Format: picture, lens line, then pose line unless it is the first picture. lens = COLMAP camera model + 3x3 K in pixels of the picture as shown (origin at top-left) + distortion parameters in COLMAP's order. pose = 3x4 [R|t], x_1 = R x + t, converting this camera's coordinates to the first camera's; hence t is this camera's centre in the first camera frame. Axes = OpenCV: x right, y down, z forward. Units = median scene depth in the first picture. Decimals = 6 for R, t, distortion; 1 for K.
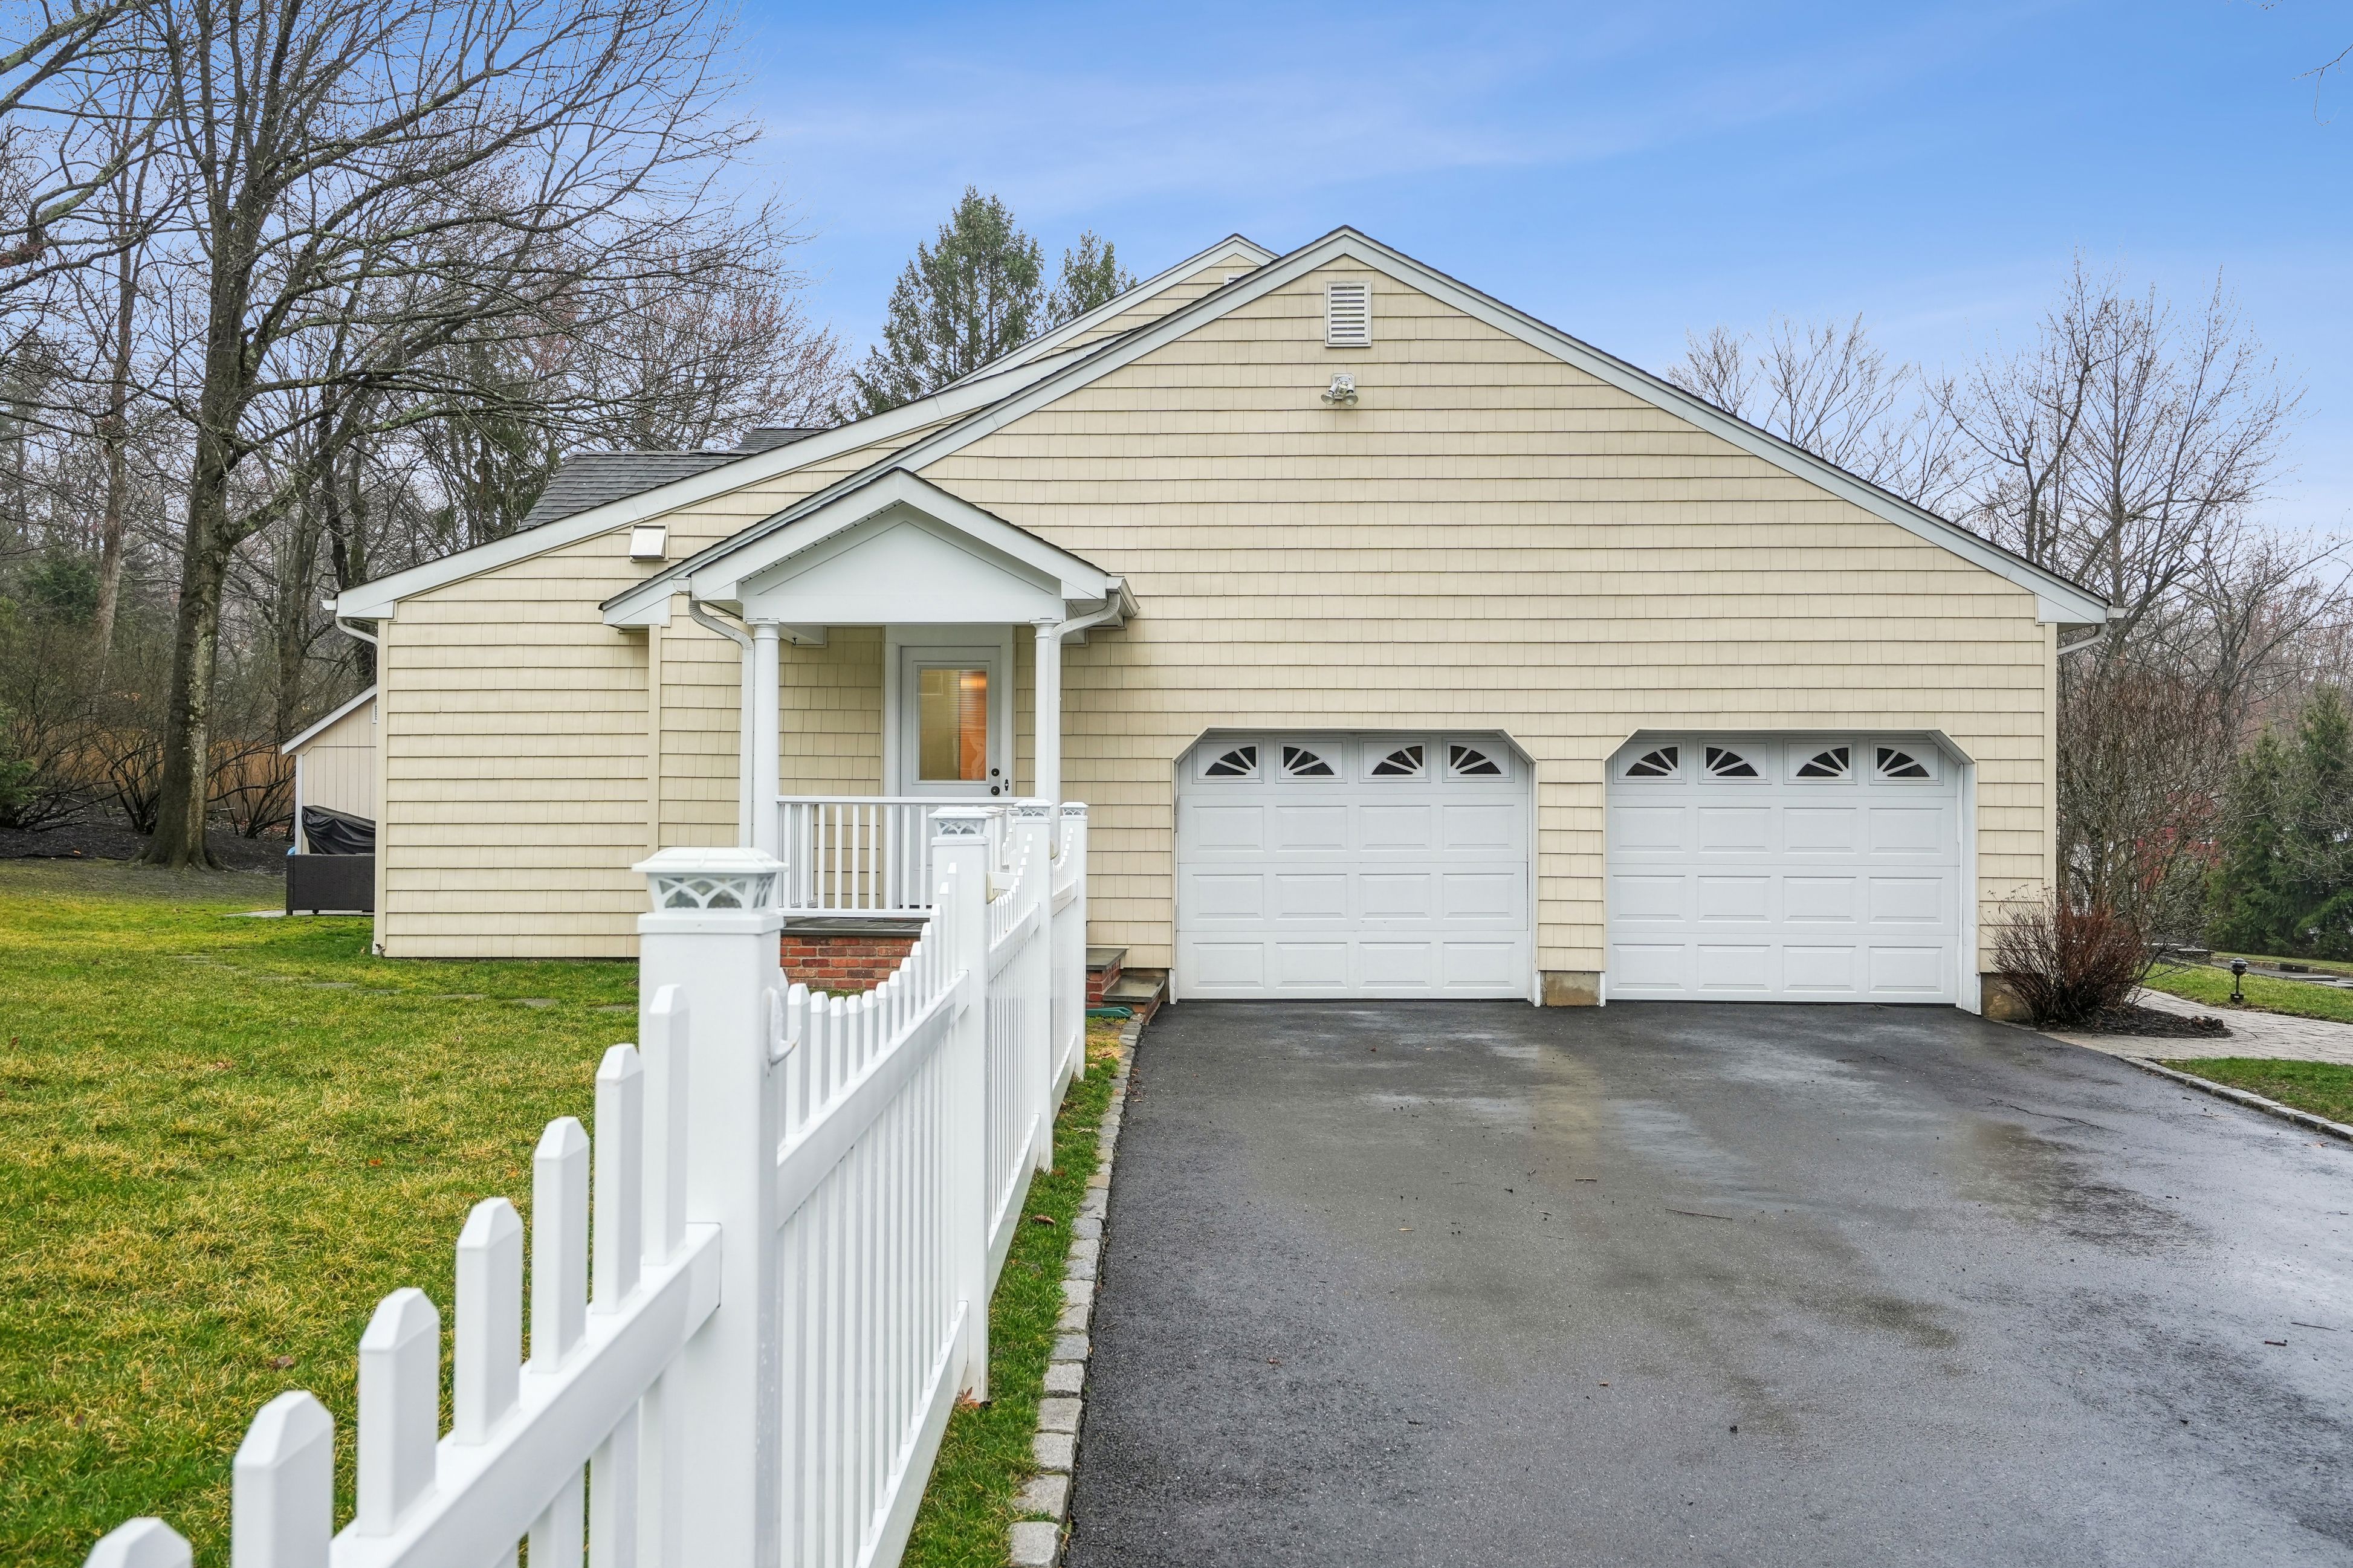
lens RADIAL K [[1866.3, 0, 1174.1], [0, 1866.3, 801.7], [0, 0, 1]] dist [-0.002626, -0.003647]
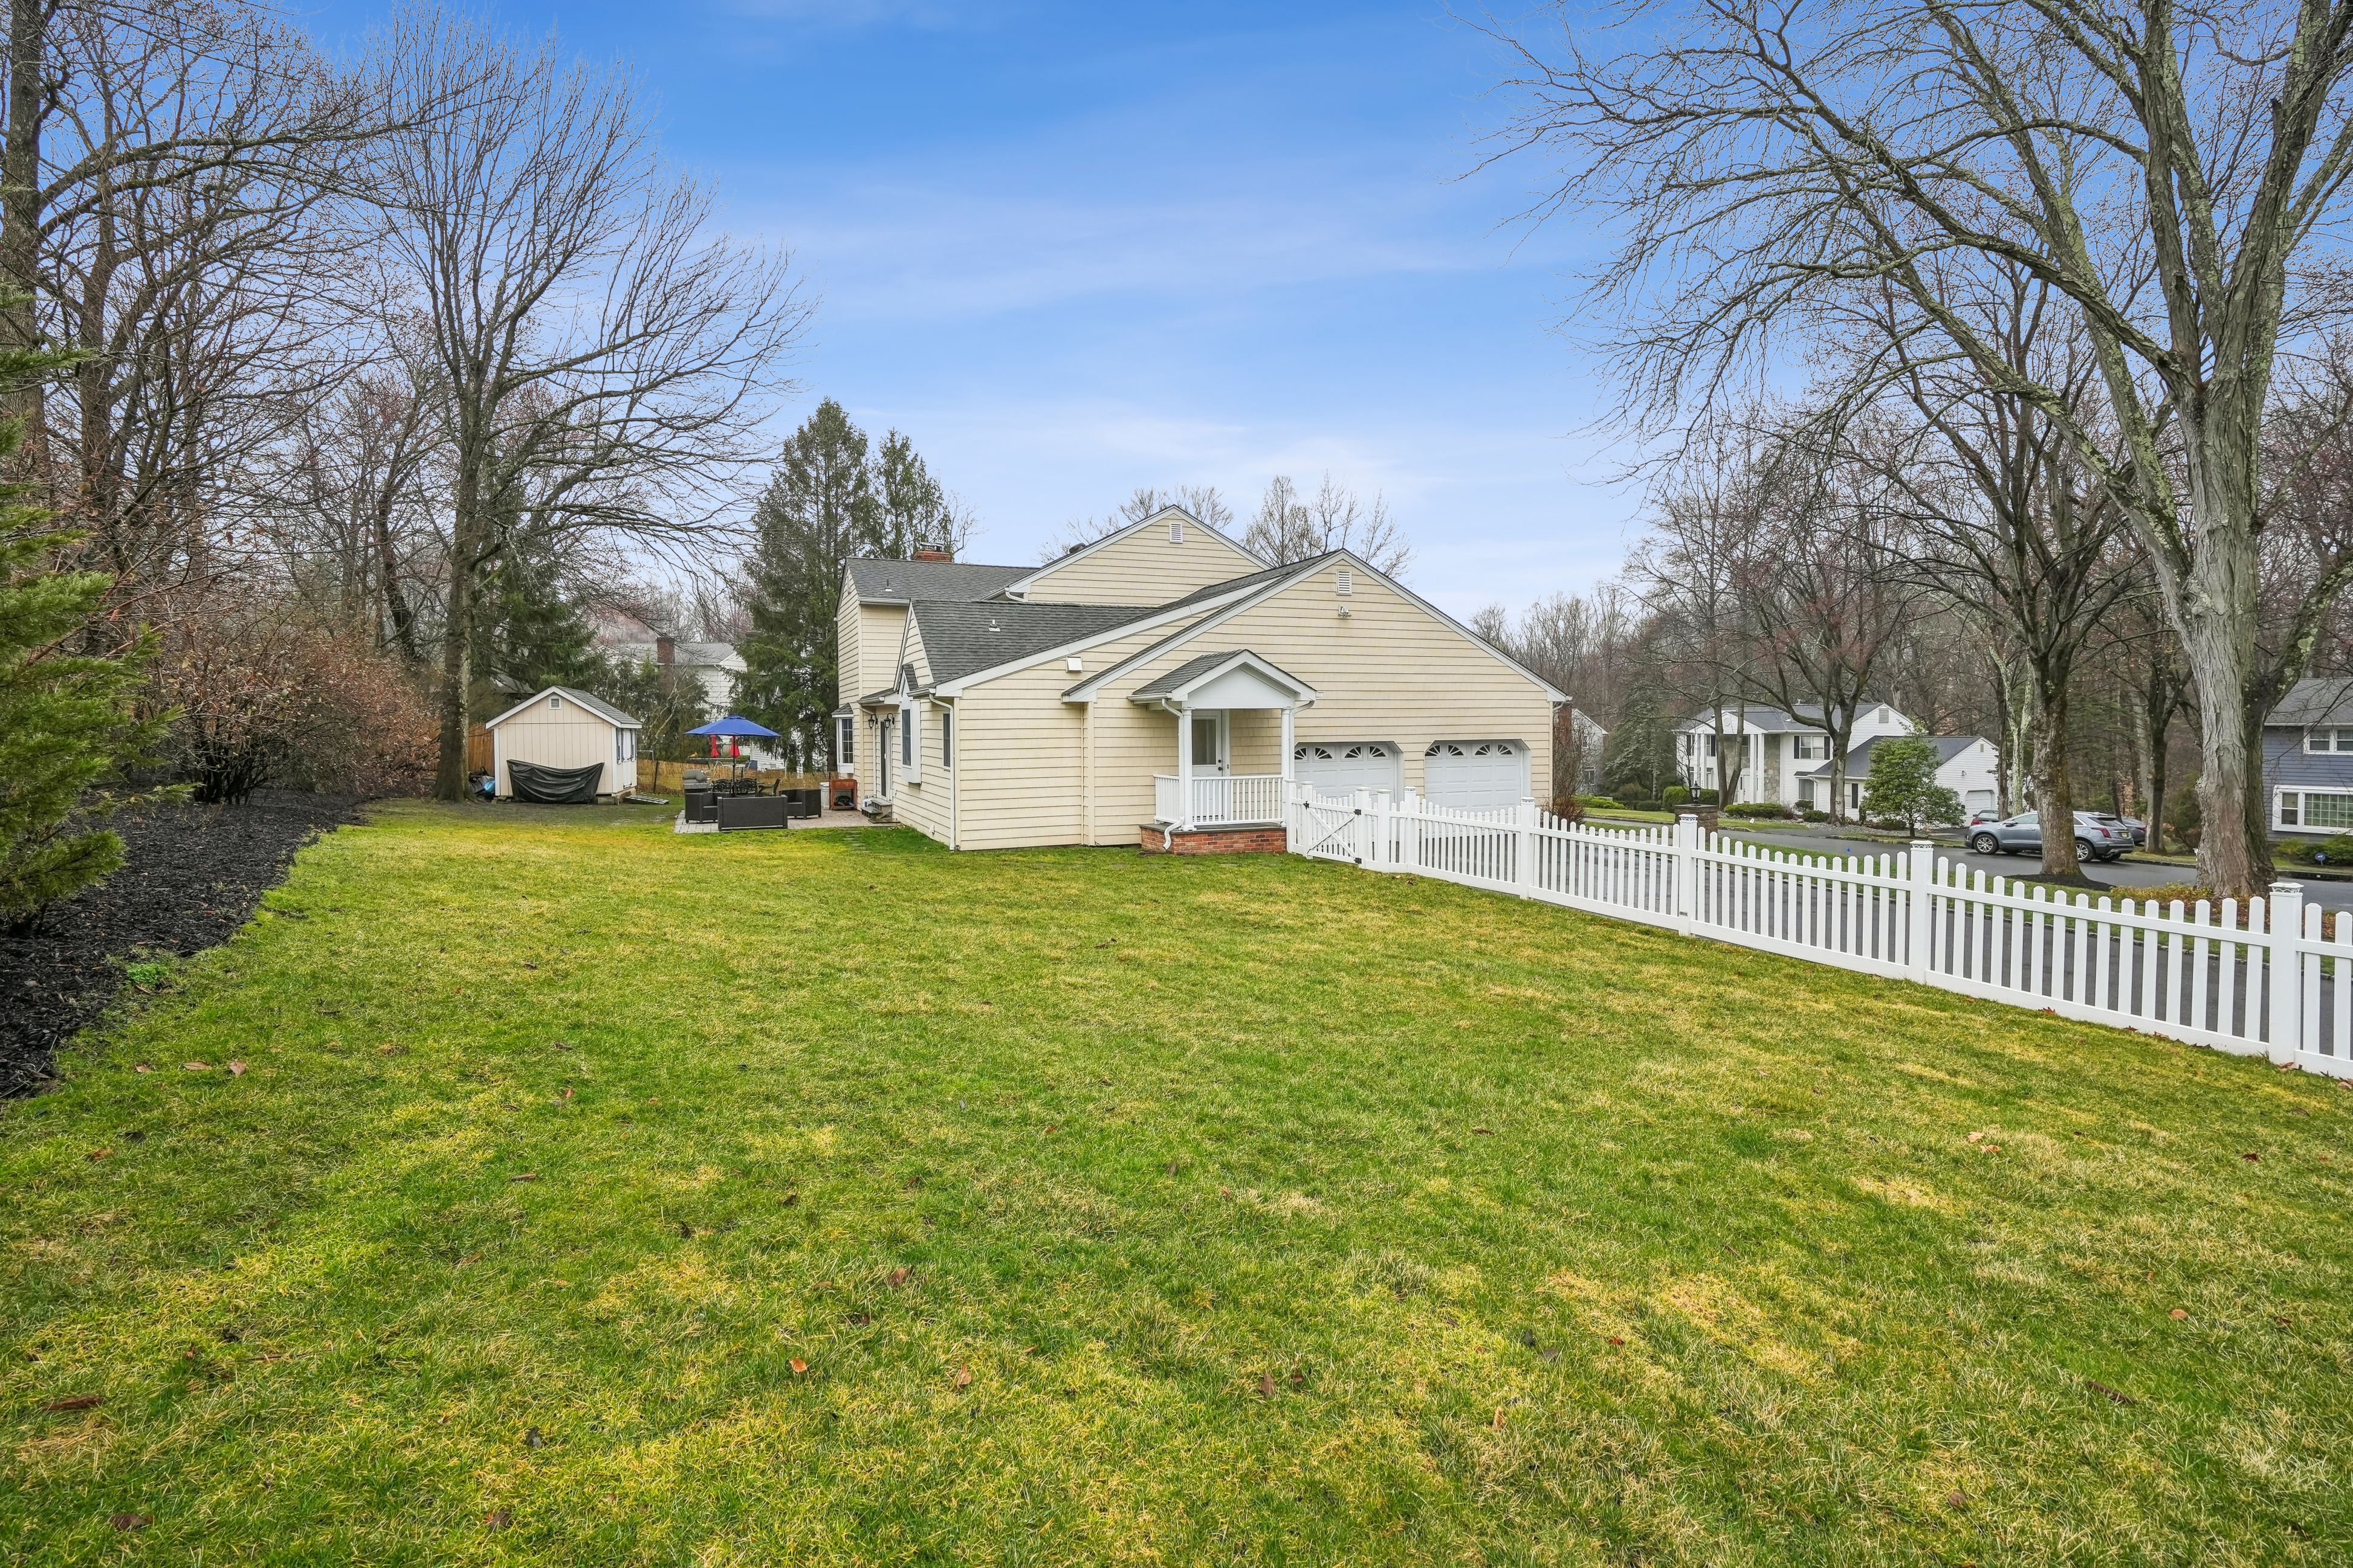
lens RADIAL K [[1062.2, 0, 1185.0], [0, 1062.2, 770.7], [0, 0, 1]] dist [-0.004022, 0.000555]
pose [[0.901746, -0.030852, 0.431165, -0.736599], [0.007362, 0.998401, 0.056043, -0.081567], [-0.432205, -0.047362, 0.900531, -0.244297]]
